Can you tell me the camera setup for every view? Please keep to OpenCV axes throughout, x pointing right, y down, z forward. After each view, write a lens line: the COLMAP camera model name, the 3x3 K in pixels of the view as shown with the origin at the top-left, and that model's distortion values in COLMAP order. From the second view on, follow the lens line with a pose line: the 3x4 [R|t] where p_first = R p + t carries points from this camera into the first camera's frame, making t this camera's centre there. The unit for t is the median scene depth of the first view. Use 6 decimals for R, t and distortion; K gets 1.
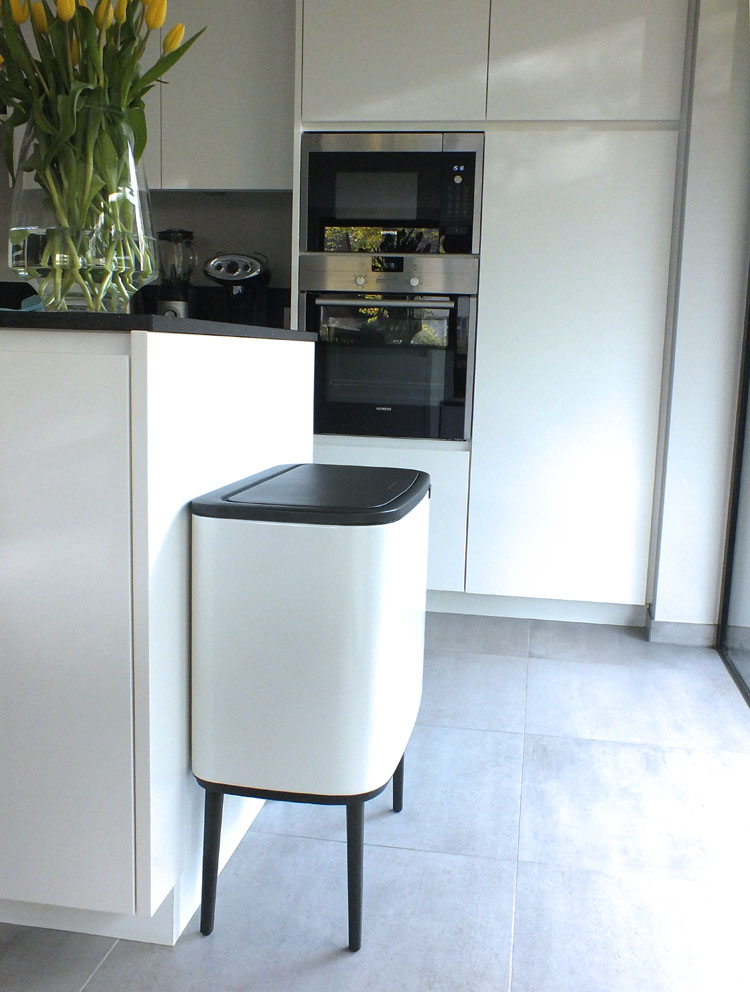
lens RADIAL K [[919.7, 0, 375.0], [0, 919.7, 496.0], [0, 0, 1]] dist [-0.012880, 0.002065]
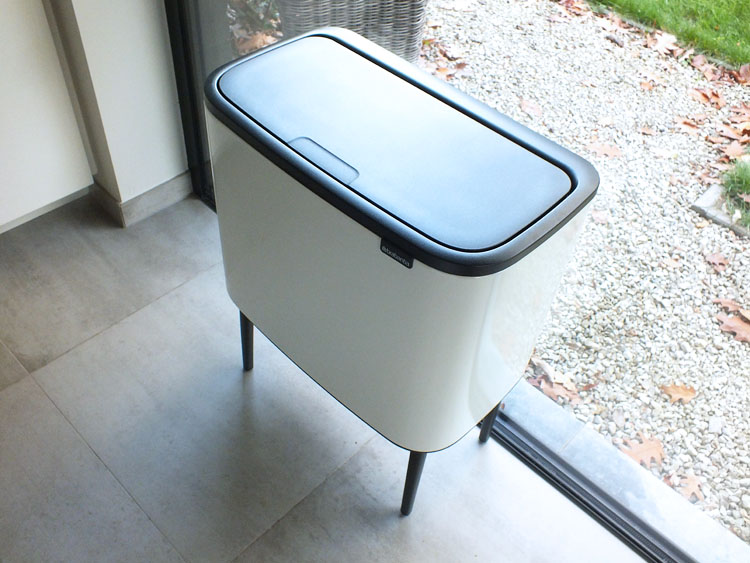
lens RADIAL K [[695.4, 0, 375.0], [0, 695.4, 281.5], [0, 0, 1]] dist [-0.012880, 0.002065]
pose [[0.556028, -0.612824, 0.561498, 0.074067], [0.086387, 0.714507, 0.694274, -0.254134], [-0.826662, -0.337530, 0.450226, 0.692720]]
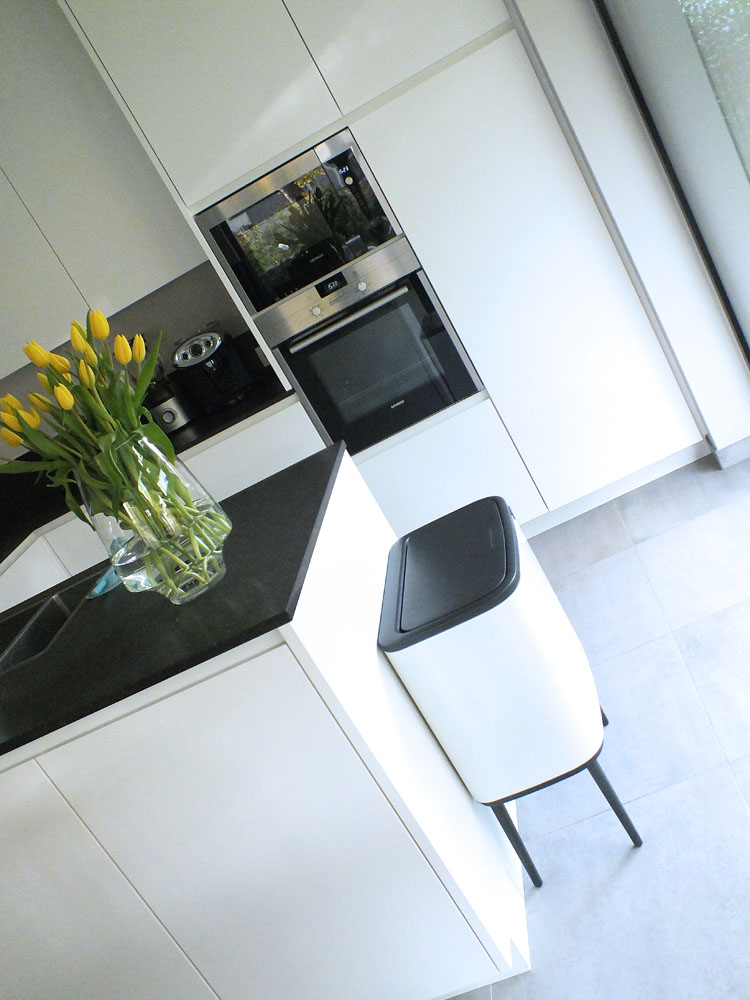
lens RADIAL K [[956.0, 0, 390.4], [0, 956.0, 500.5], [0, 0, 1]] dist [-0.010518, 0.005831]
pose [[0.858989, -0.508393, -0.060621, 0.016653], [0.511631, 0.847874, 0.139083, -0.211892], [-0.019309, -0.150486, 0.988424, -0.133275]]
